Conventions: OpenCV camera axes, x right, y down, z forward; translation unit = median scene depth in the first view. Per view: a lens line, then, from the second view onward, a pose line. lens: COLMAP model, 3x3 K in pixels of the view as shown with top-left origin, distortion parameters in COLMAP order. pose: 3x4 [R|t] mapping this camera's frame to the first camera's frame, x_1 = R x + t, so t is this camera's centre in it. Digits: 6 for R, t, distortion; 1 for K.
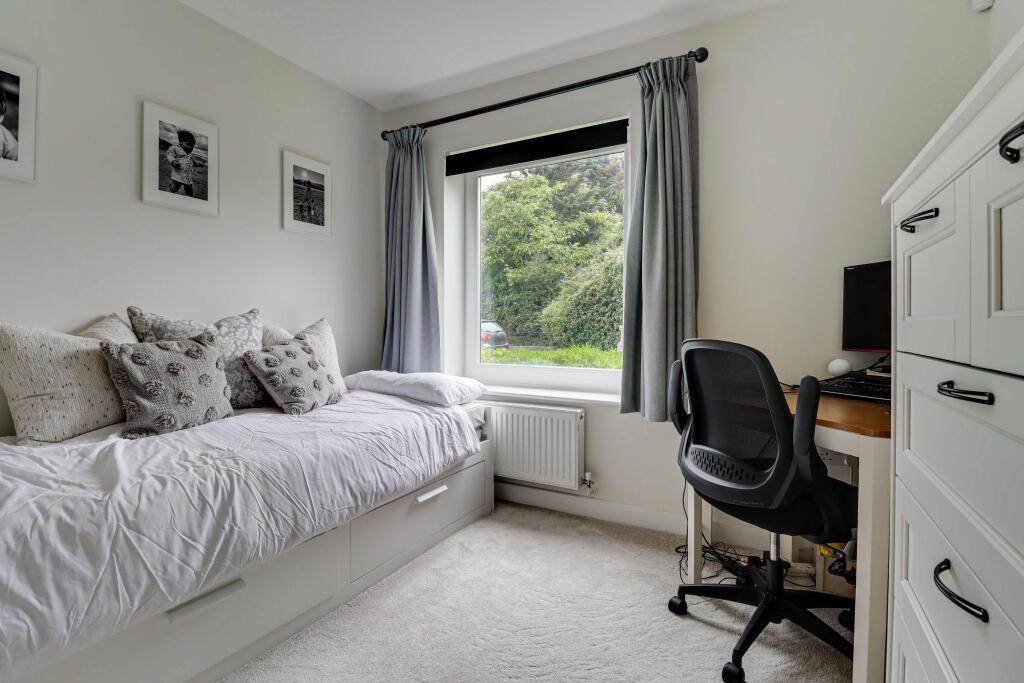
lens RADIAL K [[480.5, 0, 511.0], [0, 480.5, 335.1], [0, 0, 1]] dist [-0.001971, -0.006265]
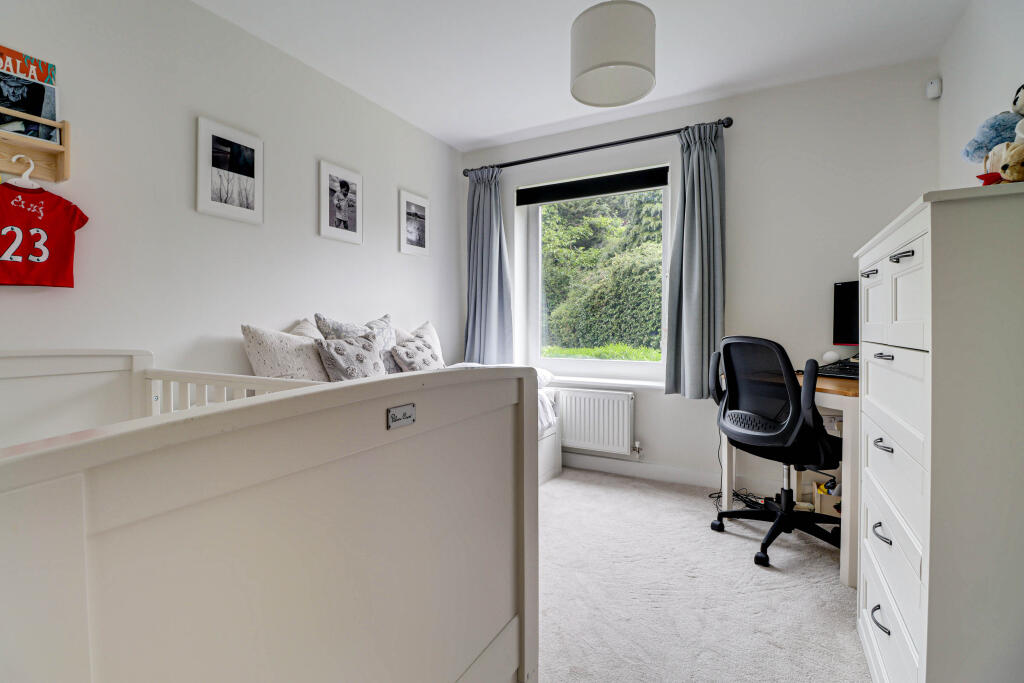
lens RADIAL K [[480.5, 0, 514.6], [0, 480.5, 336.2], [0, 0, 1]] dist [-0.001971, -0.006265]
pose [[0.999881, -0.001288, 0.015350, -0.219492], [0.001289, 0.999999, -0.000099, 0.005592], [-0.015350, 0.000119, 0.999882, -0.325526]]
